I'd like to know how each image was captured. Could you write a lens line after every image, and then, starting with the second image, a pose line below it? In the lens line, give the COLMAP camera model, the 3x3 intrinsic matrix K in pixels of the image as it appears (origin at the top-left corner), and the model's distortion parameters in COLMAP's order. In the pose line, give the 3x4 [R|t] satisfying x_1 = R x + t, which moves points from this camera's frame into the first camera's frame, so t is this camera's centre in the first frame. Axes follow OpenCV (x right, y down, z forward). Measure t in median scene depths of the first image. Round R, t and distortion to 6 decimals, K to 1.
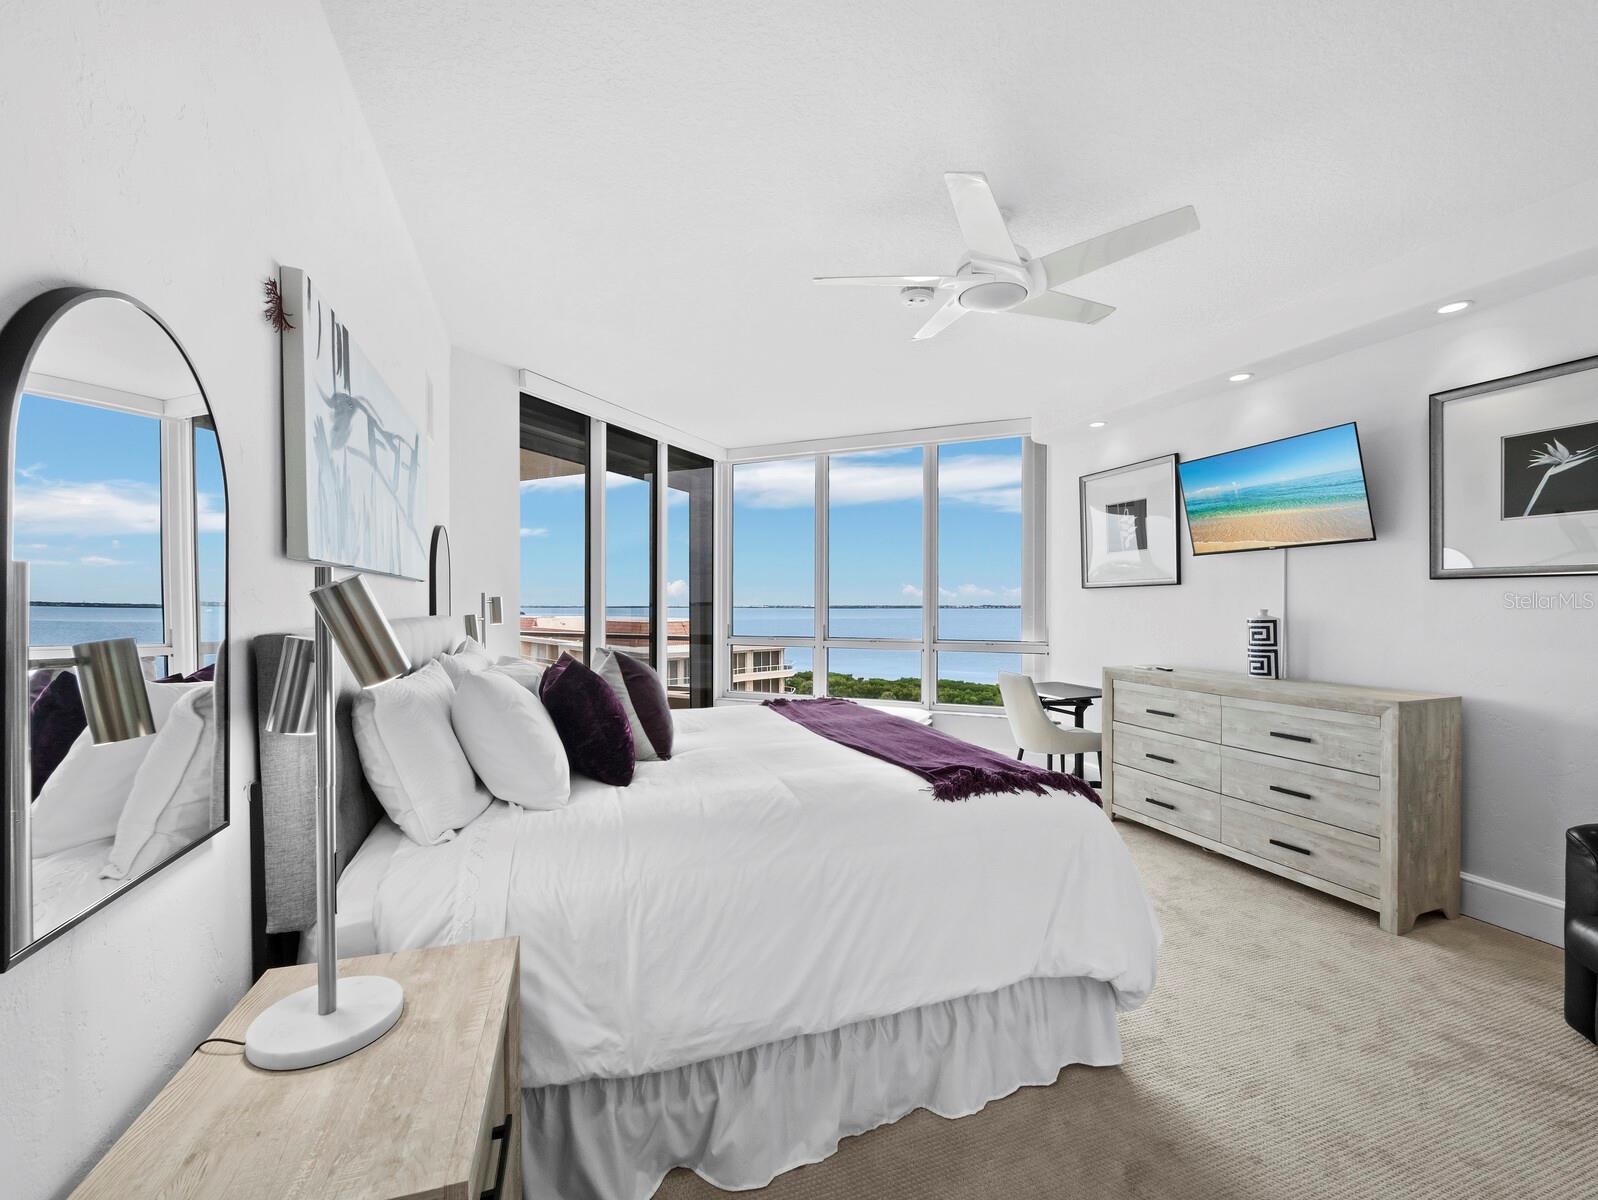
lens RADIAL K [[655.8, 0, 808.3], [0, 655.8, 608.5], [0, 0, 1]] dist [-0.002251, -0.000328]
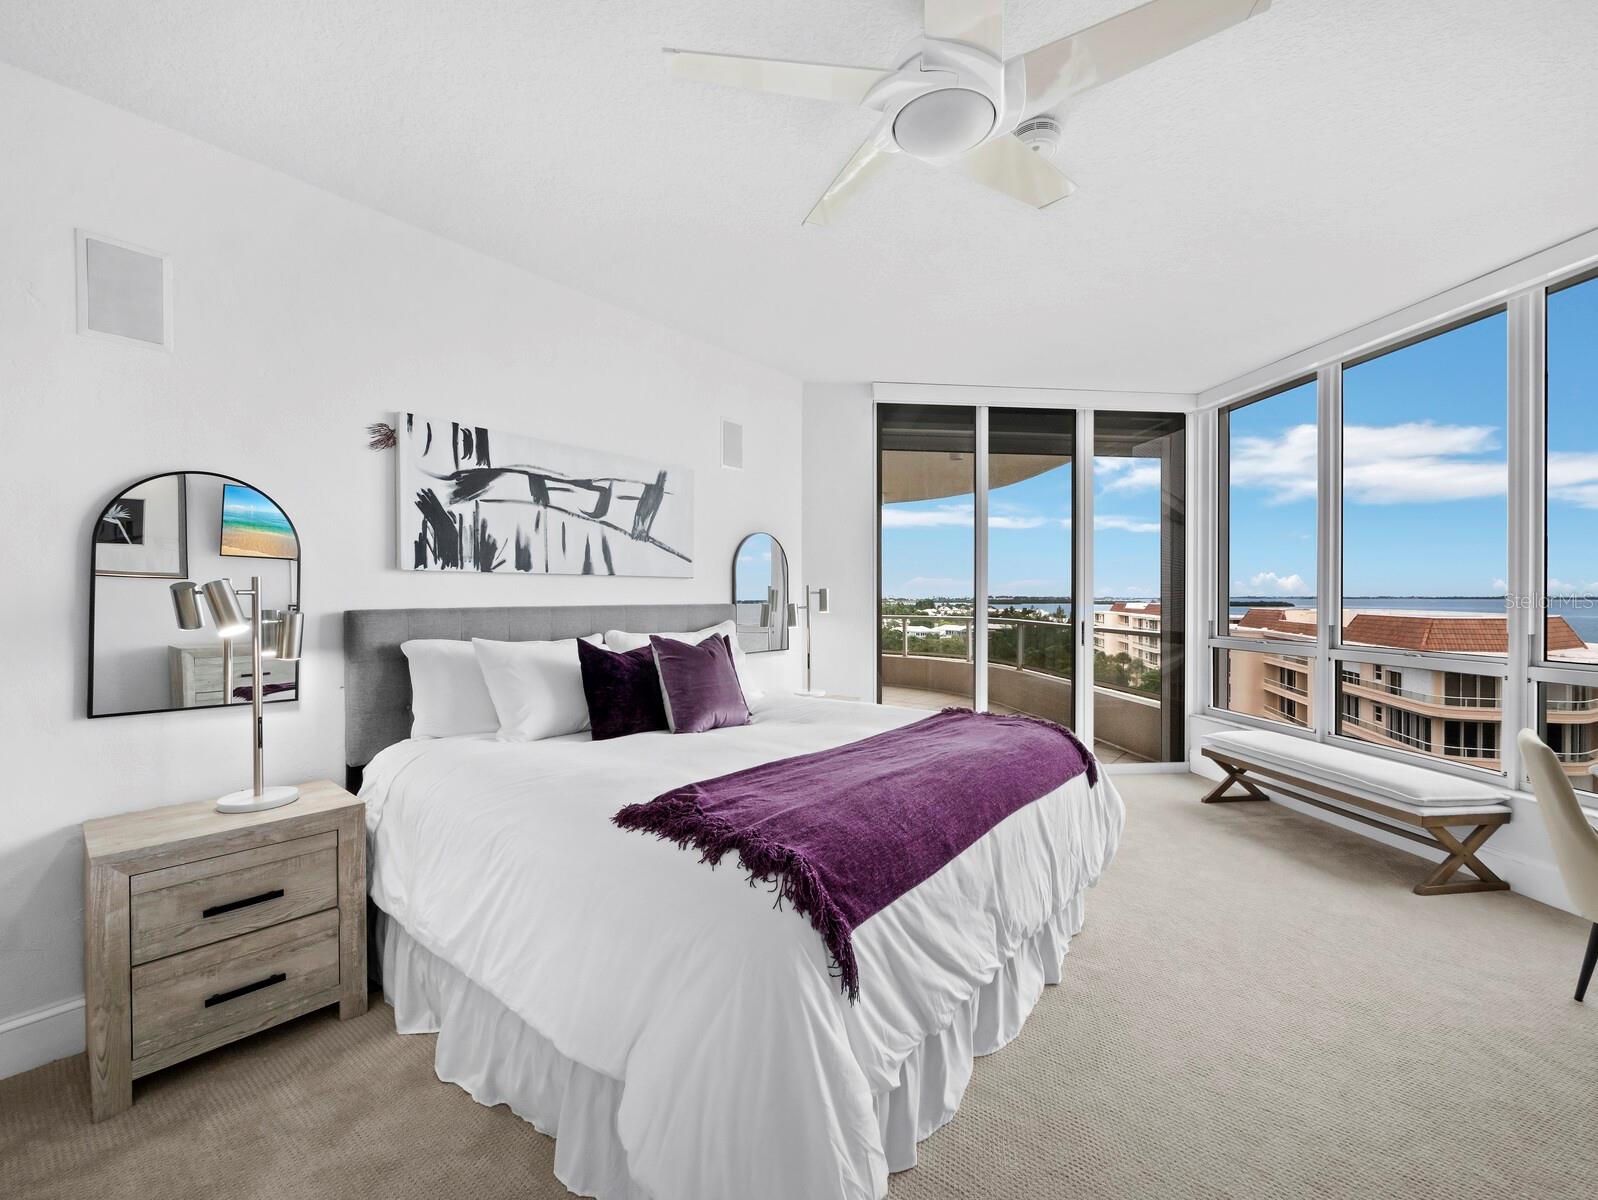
lens RADIAL K [[655.8, 0, 808.3], [0, 655.8, 608.5], [0, 0, 1]] dist [-0.002251, -0.000328]
pose [[0.546046, 0.016644, -0.837590, 0.426940], [-0.004036, 0.999843, 0.017238, -0.002025], [0.837746, -0.006032, 0.546027, 0.298397]]
